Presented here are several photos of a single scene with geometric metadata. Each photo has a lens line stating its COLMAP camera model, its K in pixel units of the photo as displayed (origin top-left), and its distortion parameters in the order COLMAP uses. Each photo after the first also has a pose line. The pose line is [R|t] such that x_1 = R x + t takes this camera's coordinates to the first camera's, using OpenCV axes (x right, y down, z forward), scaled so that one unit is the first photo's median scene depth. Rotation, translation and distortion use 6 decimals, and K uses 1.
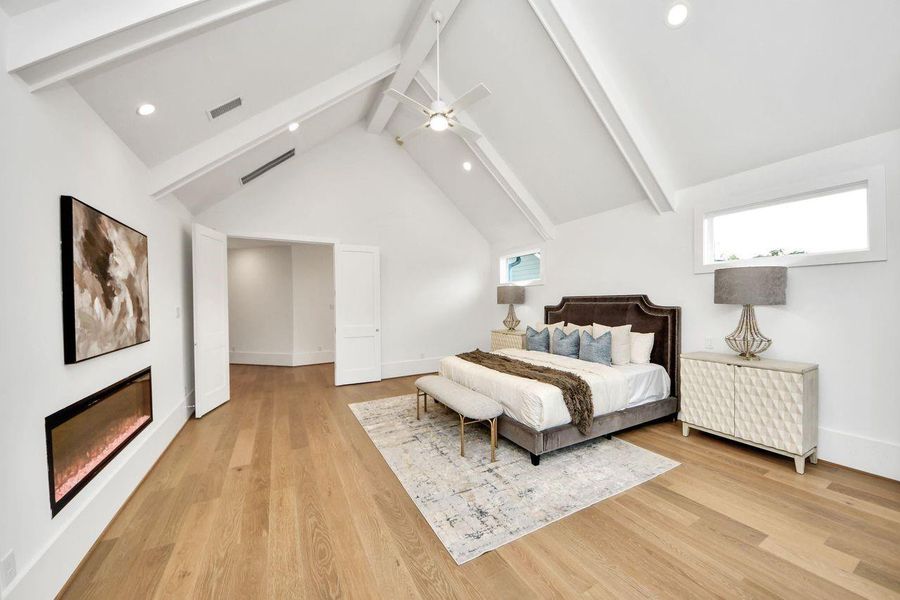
lens RADIAL K [[325.9, 0, 454.7], [0, 325.9, 305.0], [0, 0, 1]] dist [0.001075, -0.000263]
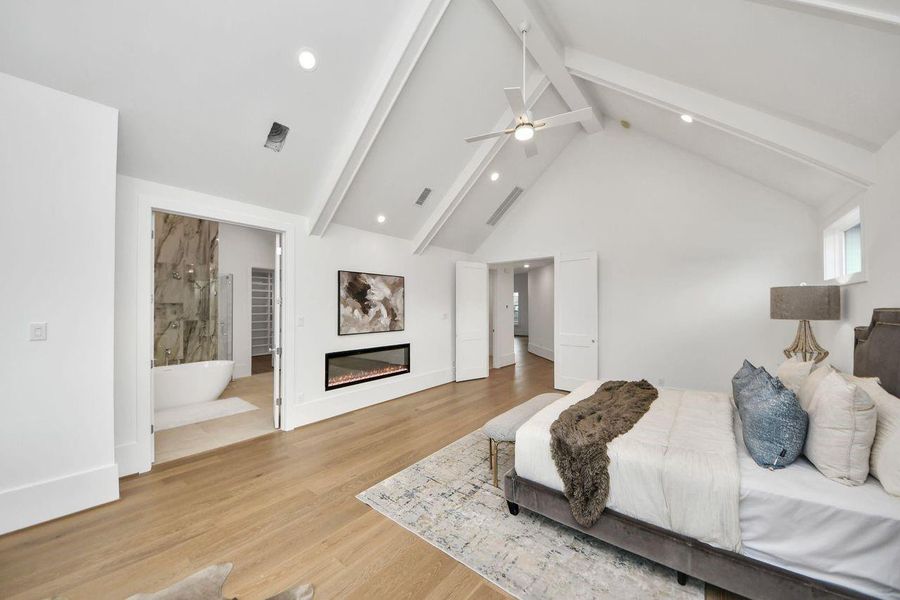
lens RADIAL K [[325.9, 0, 453.8], [0, 325.9, 302.1], [0, 0, 1]] dist [0.001075, -0.000263]
pose [[0.376042, -0.005804, -0.926585, 1.098595], [-0.011140, 0.999880, -0.010784, -0.045902], [0.926536, 0.014377, 0.375932, 0.605395]]
